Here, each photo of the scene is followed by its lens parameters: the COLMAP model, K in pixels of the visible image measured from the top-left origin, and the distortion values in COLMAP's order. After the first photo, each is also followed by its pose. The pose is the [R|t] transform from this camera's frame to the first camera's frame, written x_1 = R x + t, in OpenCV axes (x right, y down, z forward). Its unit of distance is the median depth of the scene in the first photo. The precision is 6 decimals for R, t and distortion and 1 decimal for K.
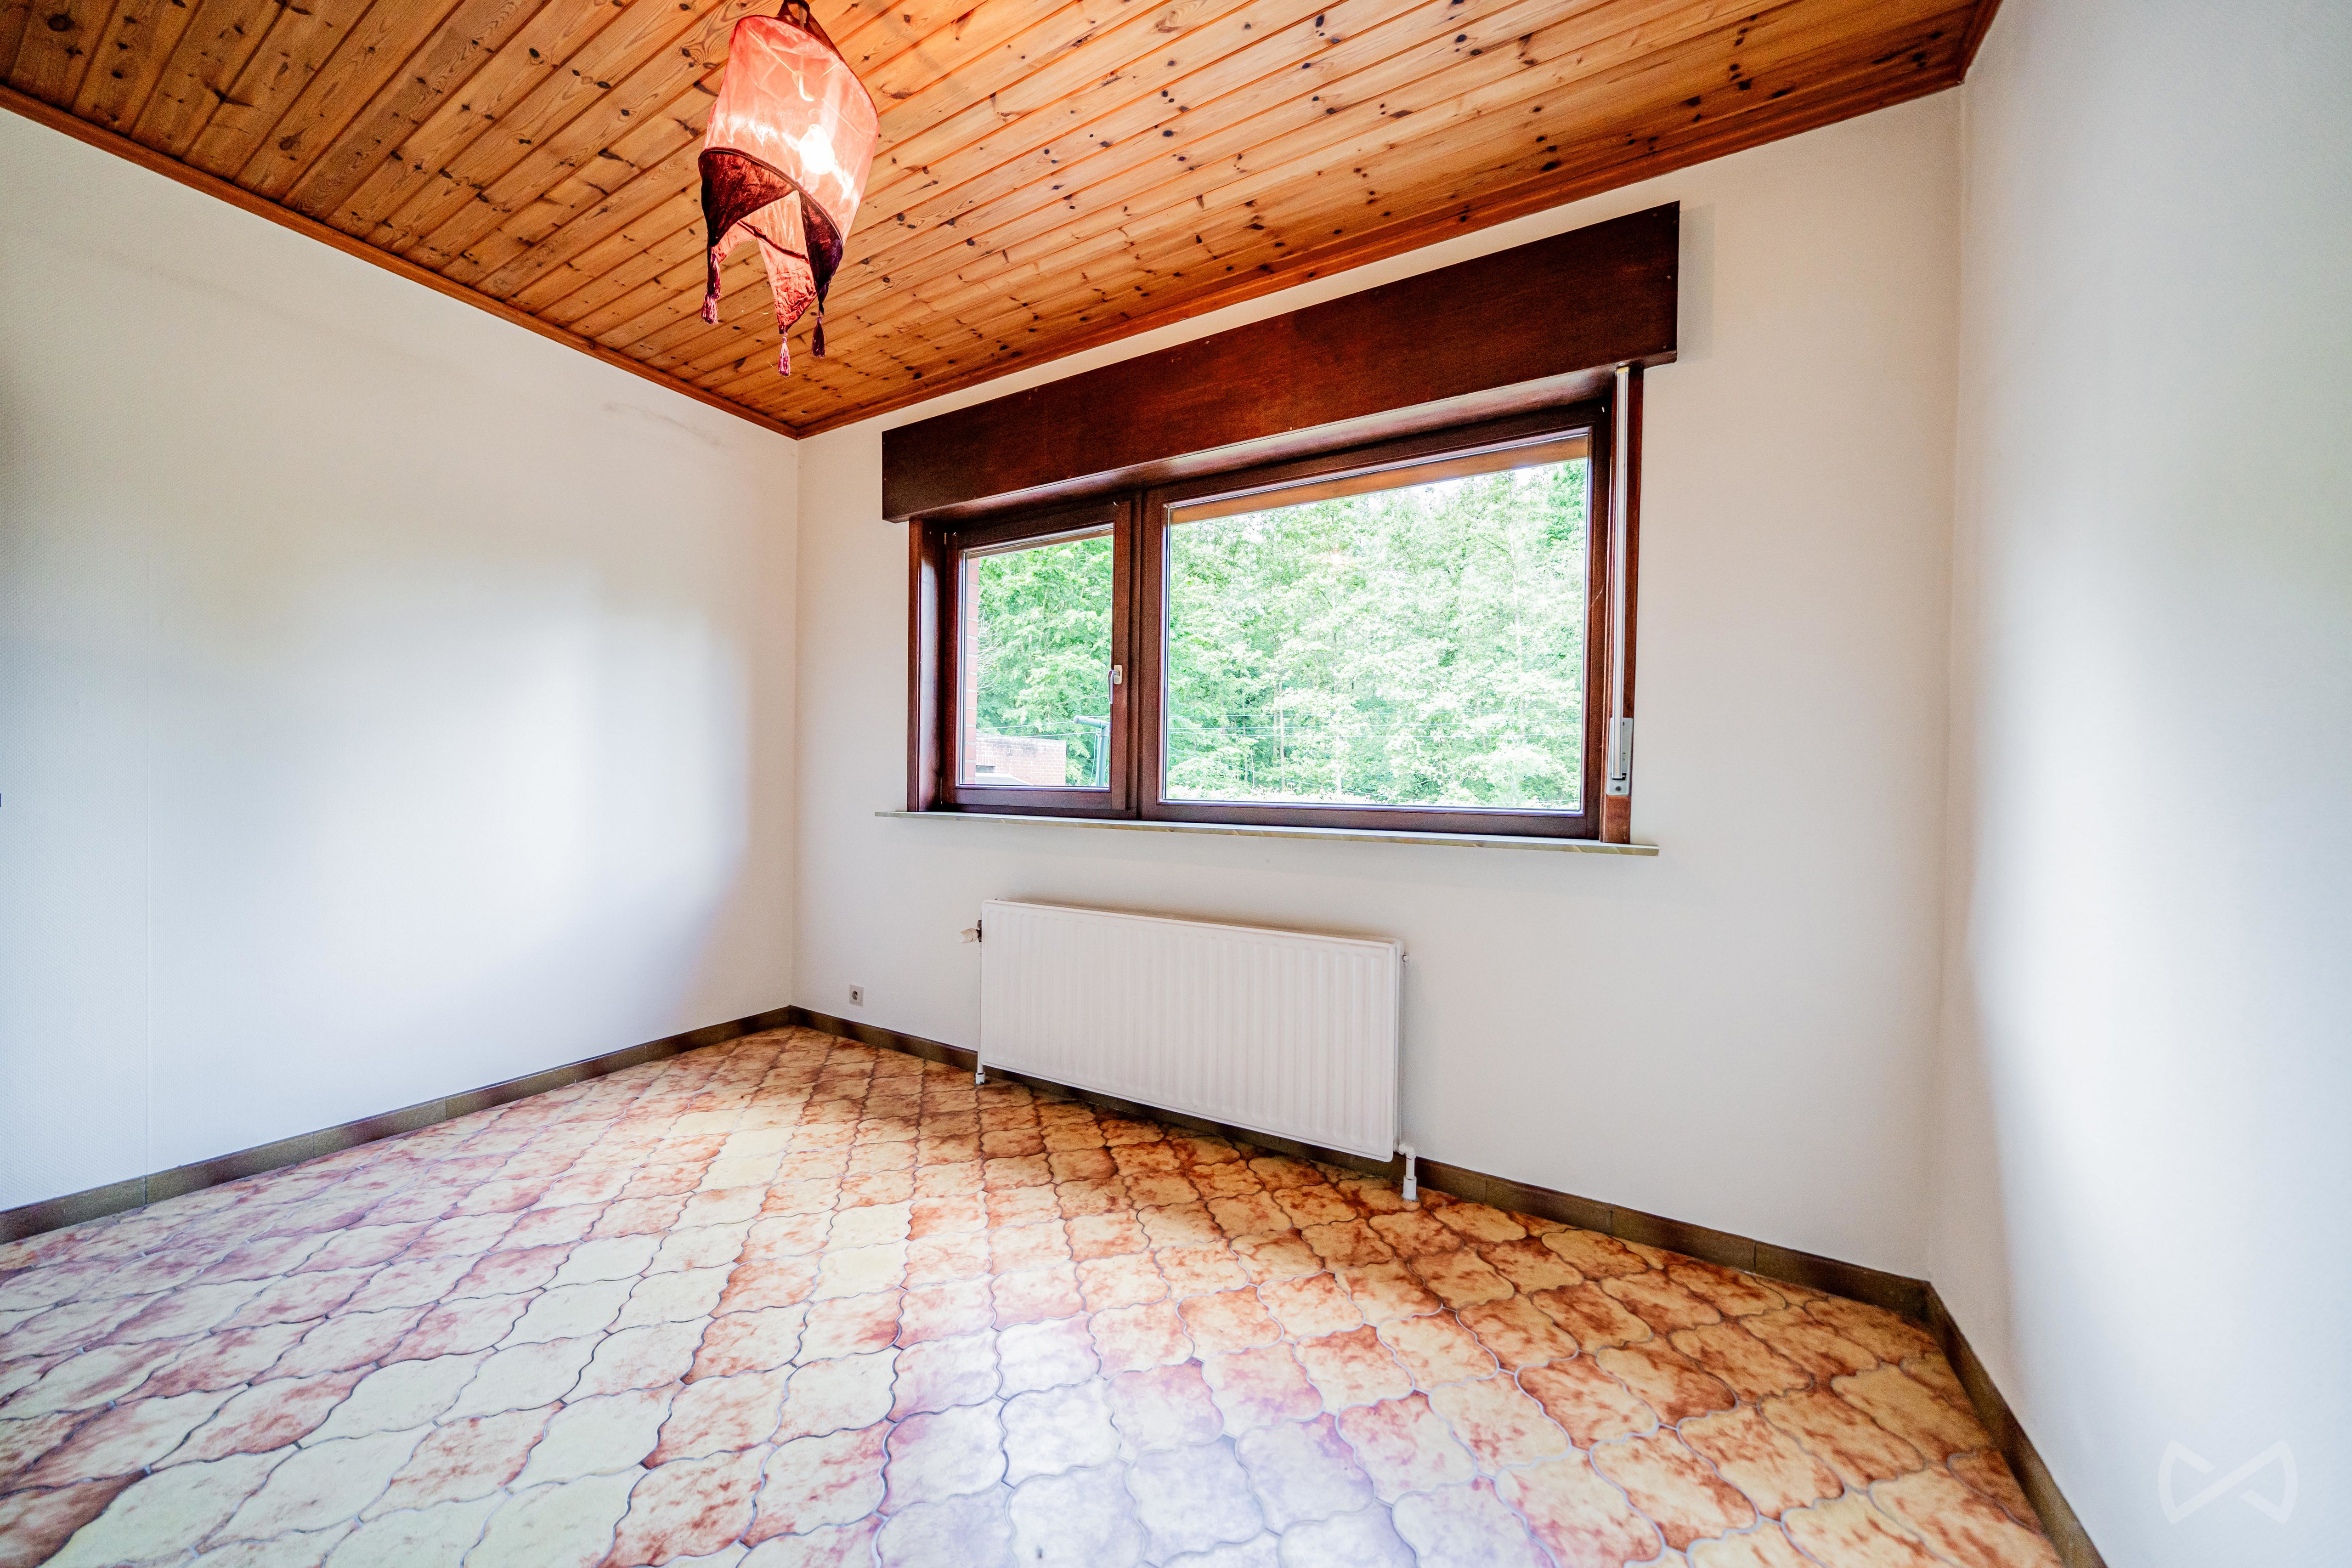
lens RADIAL K [[791.6, 0, 1182.6], [0, 791.6, 790.5], [0, 0, 1]] dist [-0.006167, 0.000105]
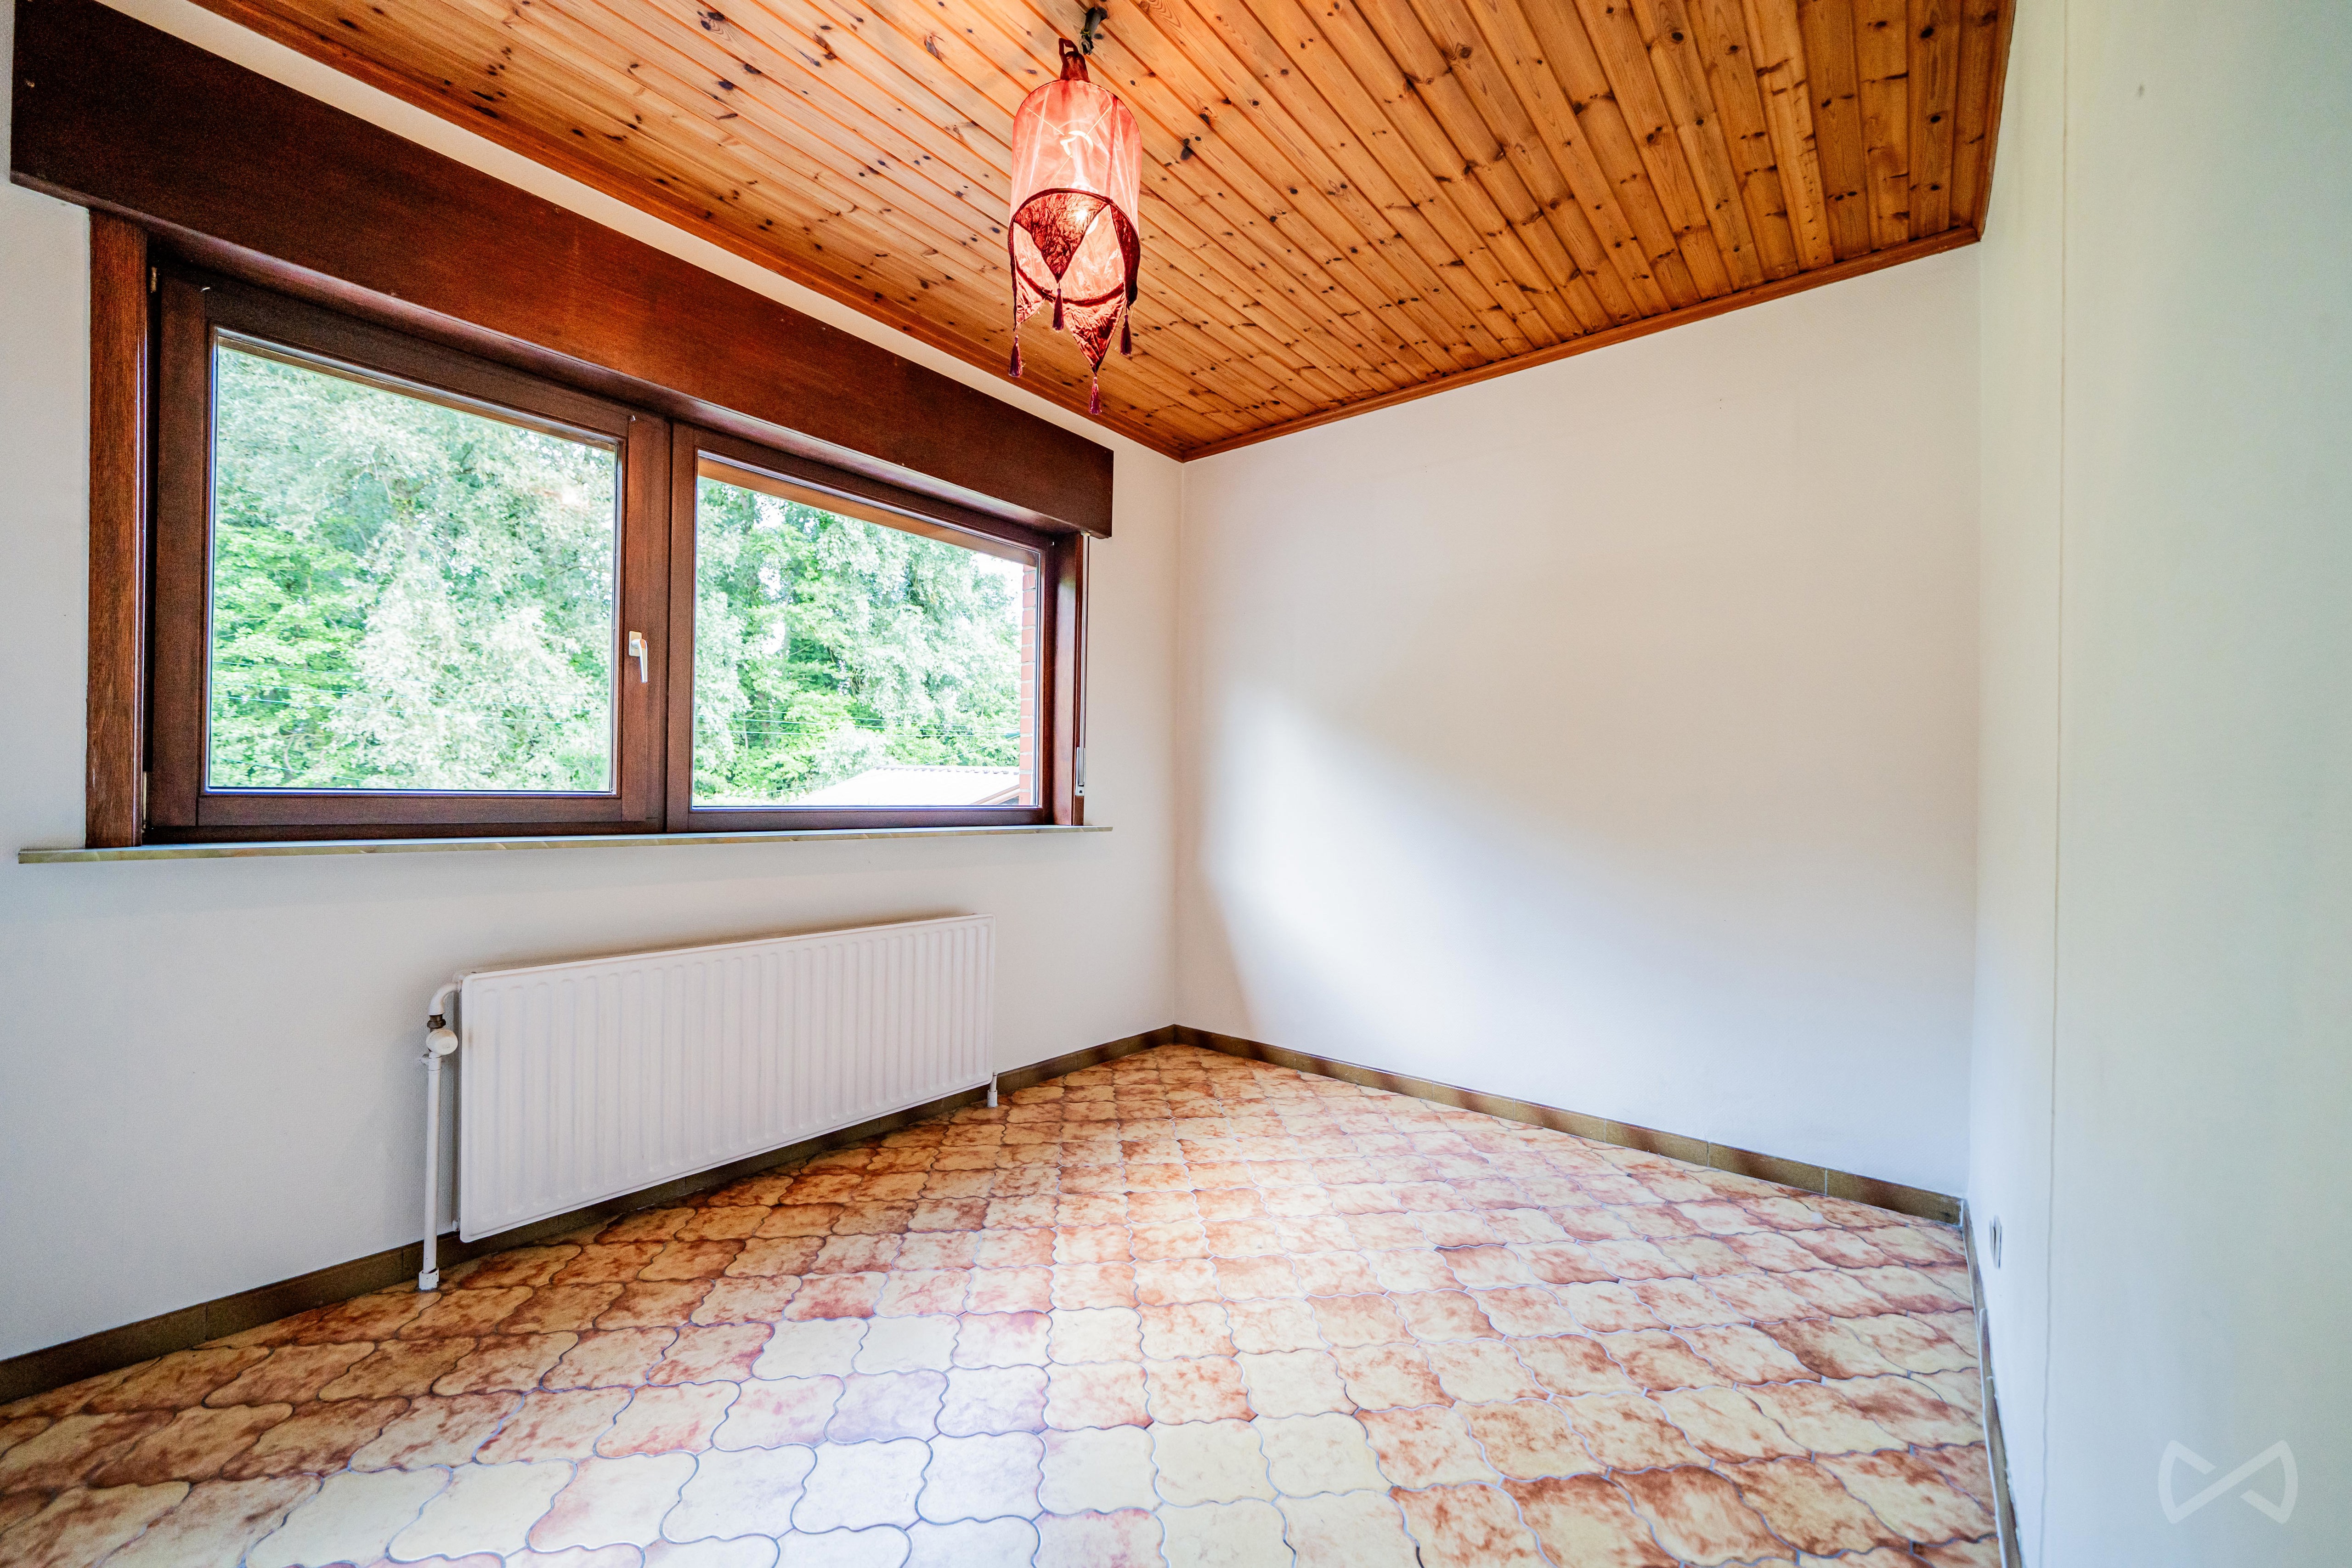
lens RADIAL K [[892.0, 0, 1184.6], [0, 892.0, 788.3], [0, 0, 1]] dist [-0.003028, -0.000360]
pose [[0.178338, -0.006934, 0.983945, -1.066408], [-0.003149, 0.999966, 0.007617, -0.020993], [-0.983964, -0.004456, 0.178310, 0.414333]]
